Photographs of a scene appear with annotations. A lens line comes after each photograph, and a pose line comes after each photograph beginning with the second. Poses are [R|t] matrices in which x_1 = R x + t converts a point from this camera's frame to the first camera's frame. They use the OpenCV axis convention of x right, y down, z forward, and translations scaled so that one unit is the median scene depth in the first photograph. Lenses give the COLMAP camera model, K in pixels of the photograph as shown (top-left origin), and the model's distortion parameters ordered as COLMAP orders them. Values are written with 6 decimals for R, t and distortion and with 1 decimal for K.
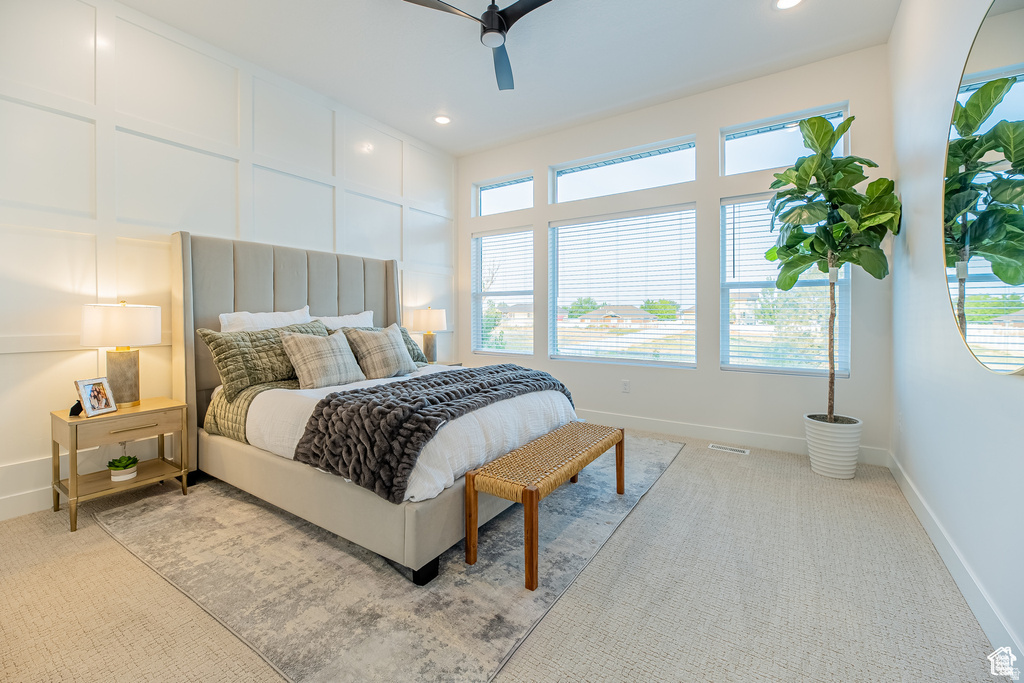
lens RADIAL K [[418.1, 0, 511.1], [0, 418.1, 314.1], [0, 0, 1]] dist [0.000137, -0.000014]
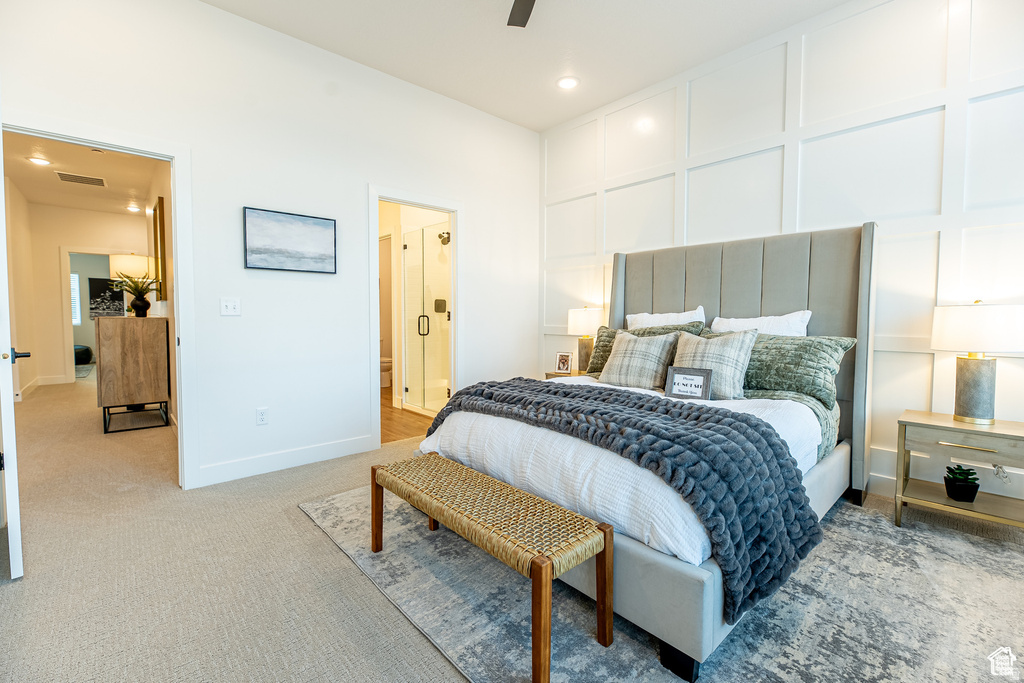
lens RADIAL K [[445.8, 0, 512.0], [0, 445.8, 341.5], [0, 0, 1]] dist [0.000644, 0.000006]
pose [[-0.246592, 0.057084, -0.967437, 0.676566], [-0.002522, 0.998223, 0.059544, 0.000682], [0.969116, 0.017123, -0.246009, 1.001976]]
